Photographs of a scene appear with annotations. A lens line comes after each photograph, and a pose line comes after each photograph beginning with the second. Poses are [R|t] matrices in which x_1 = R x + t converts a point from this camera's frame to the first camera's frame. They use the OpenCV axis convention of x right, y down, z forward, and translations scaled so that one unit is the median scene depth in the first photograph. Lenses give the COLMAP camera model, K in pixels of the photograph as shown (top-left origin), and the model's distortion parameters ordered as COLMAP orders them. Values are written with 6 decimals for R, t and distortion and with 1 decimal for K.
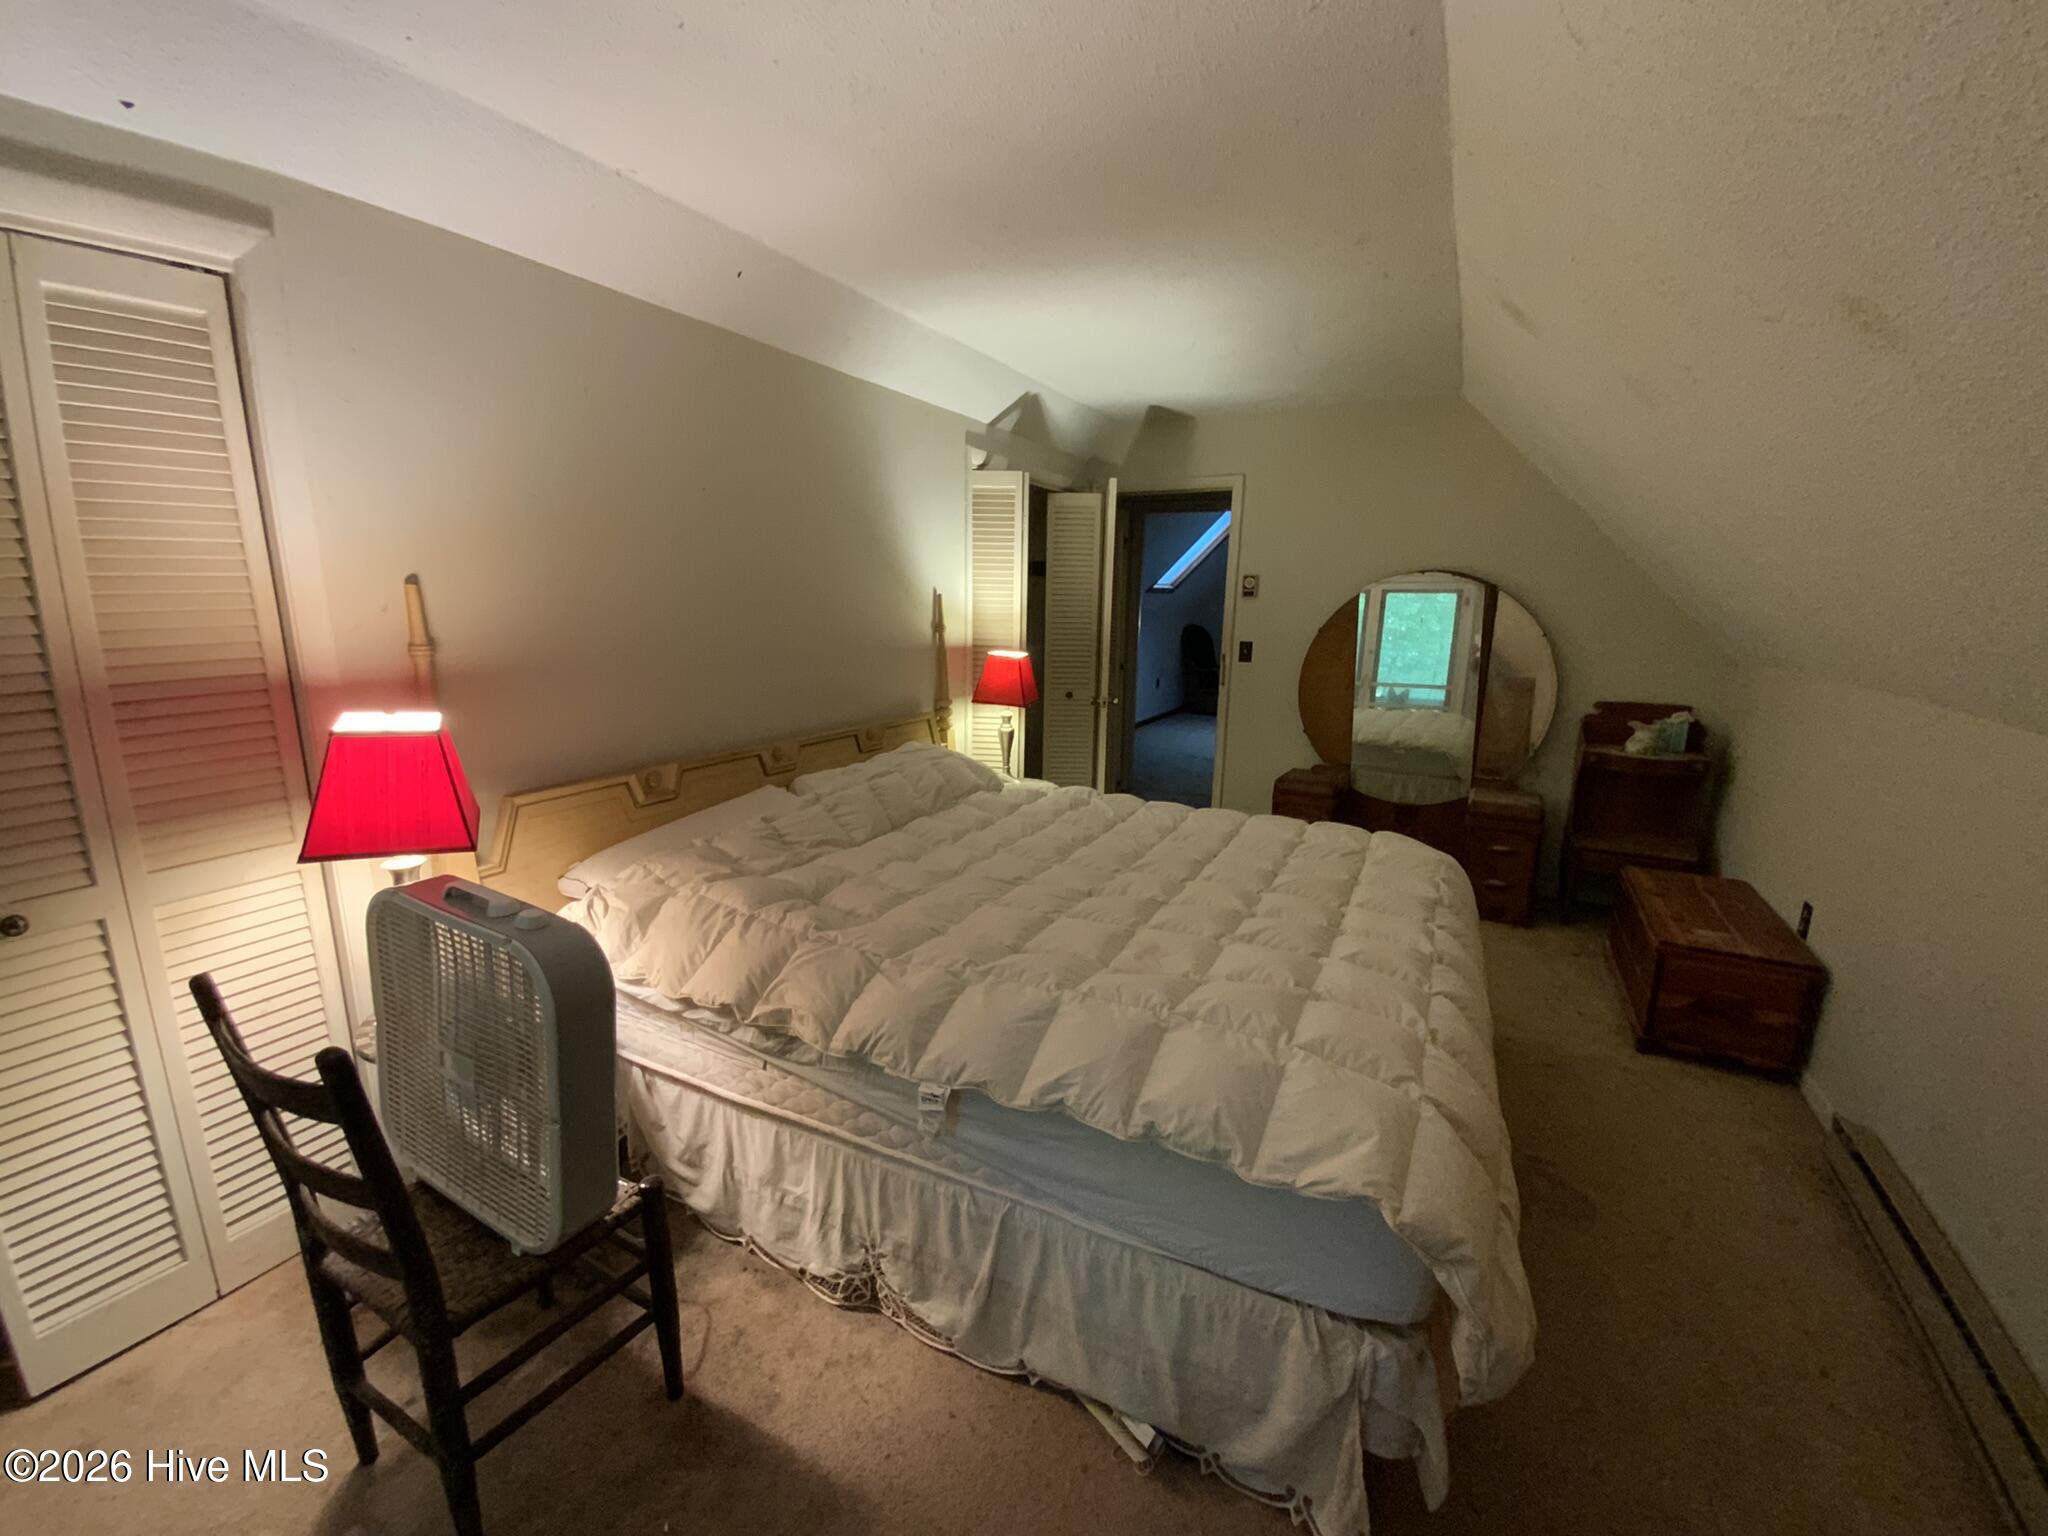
lens RADIAL K [[839.0, 0, 1024.0], [0, 839.0, 768.0], [0, 0, 1]] dist [0.001178, 0.000142]
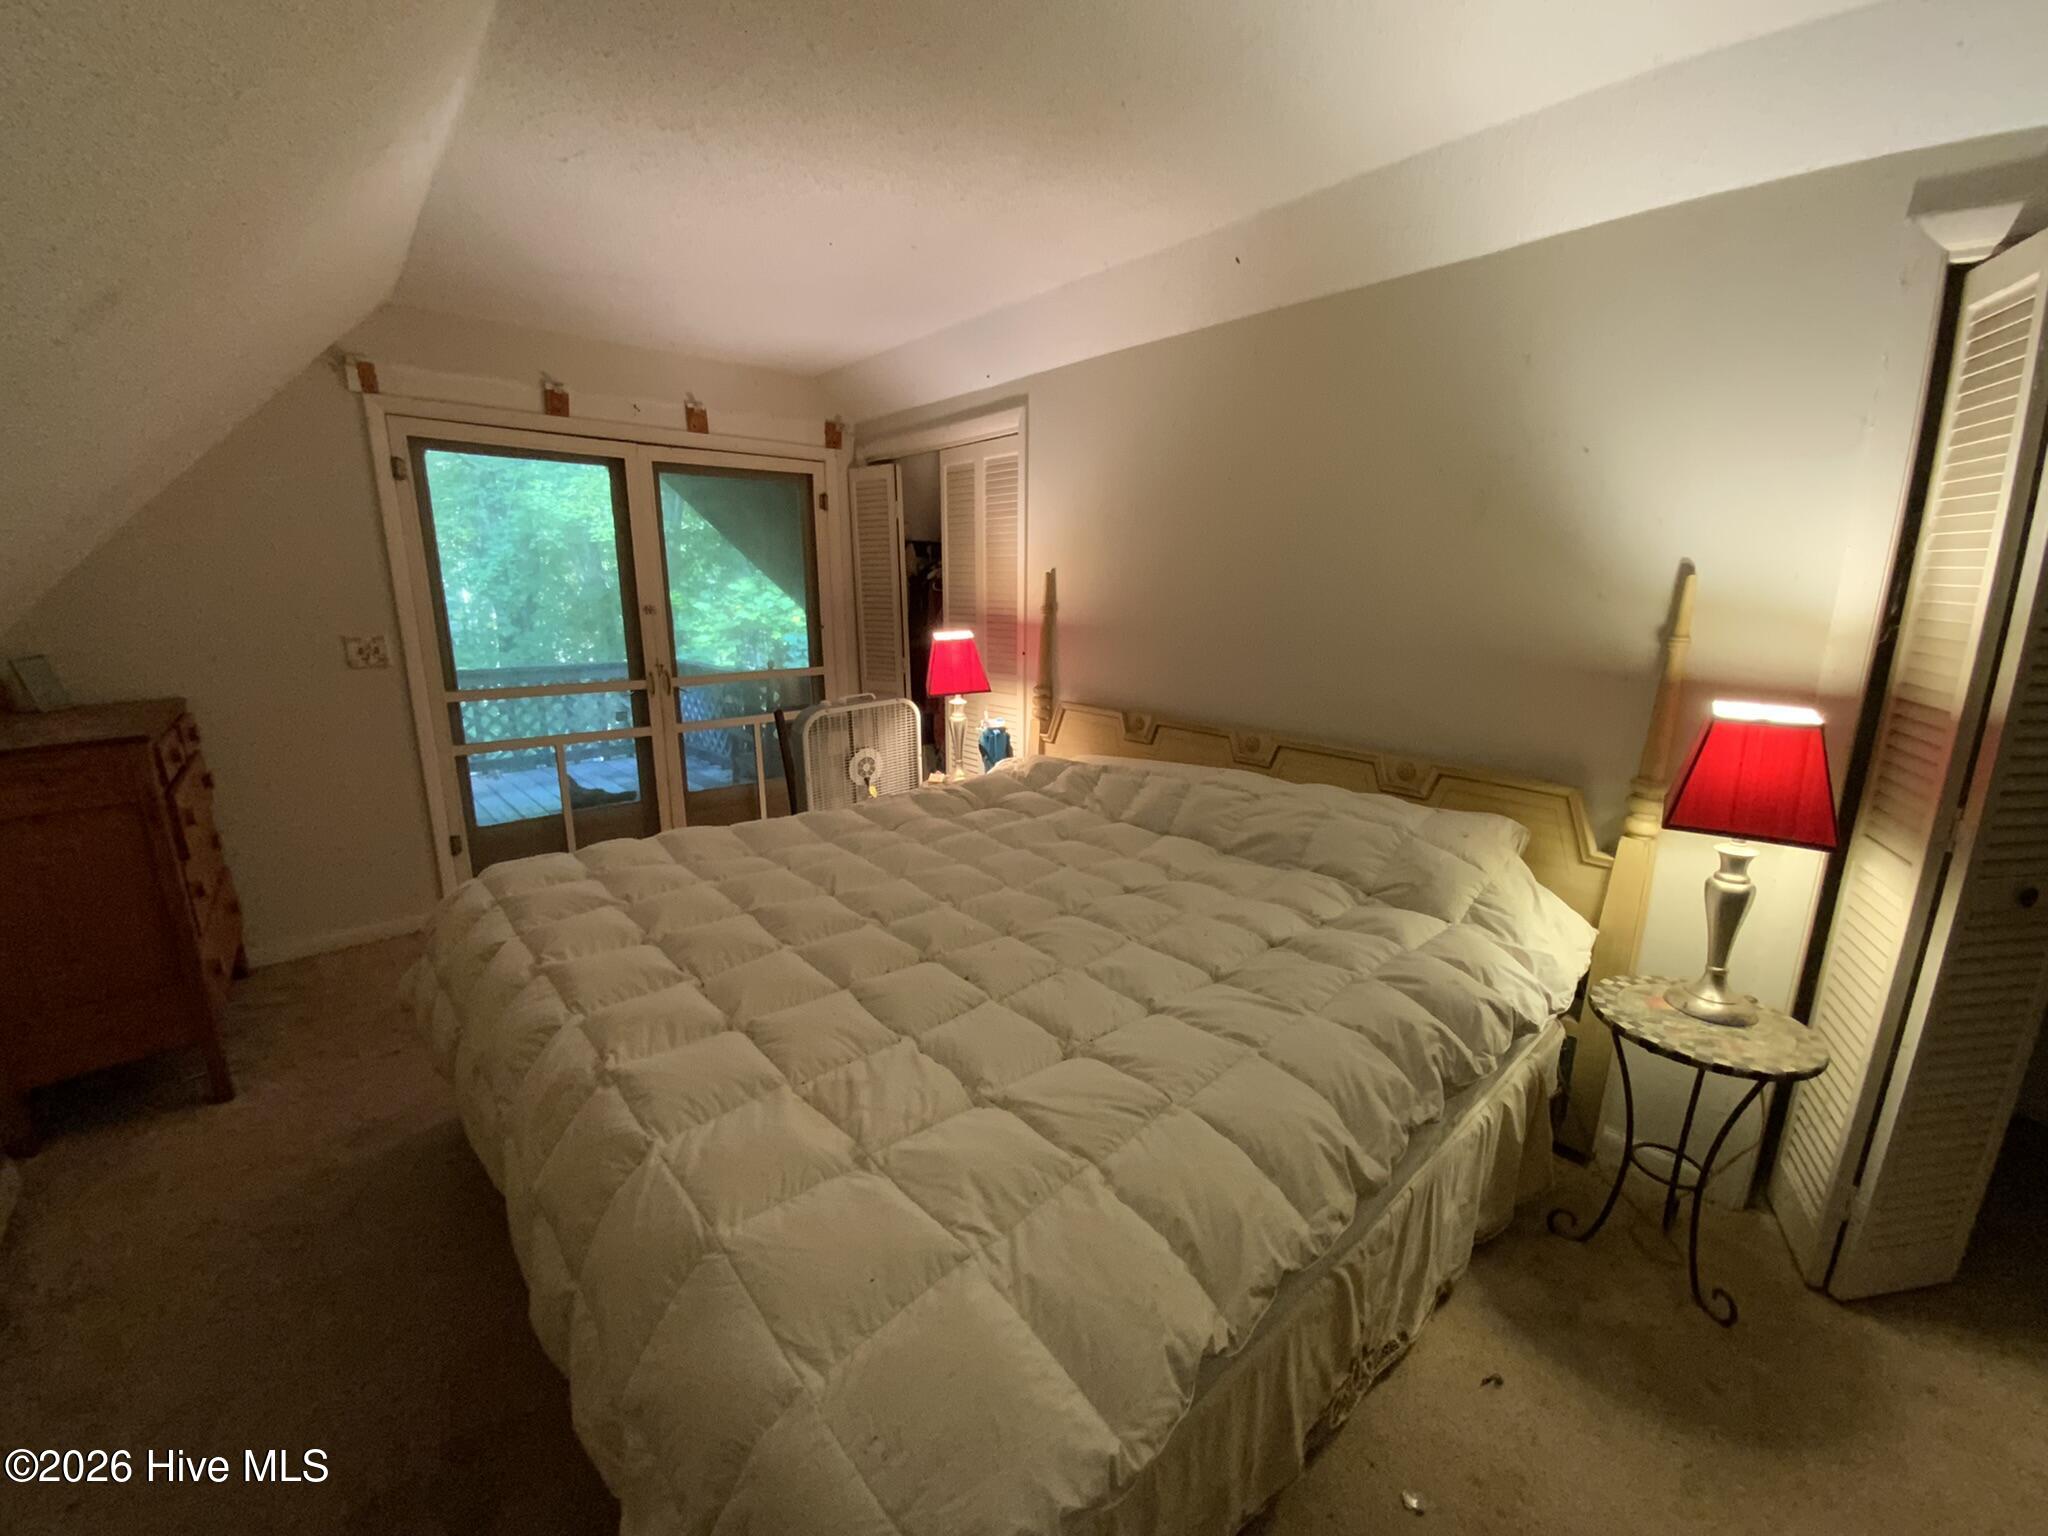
lens RADIAL K [[839.0, 0, 1024.0], [0, 839.0, 768.0], [0, 0, 1]] dist [0.001178, 0.000142]
pose [[-0.402110, 0.198094, -0.893905, 0.574554], [-0.182775, 0.939296, 0.290372, -0.186936], [0.897163, 0.280145, -0.341494, 0.949248]]
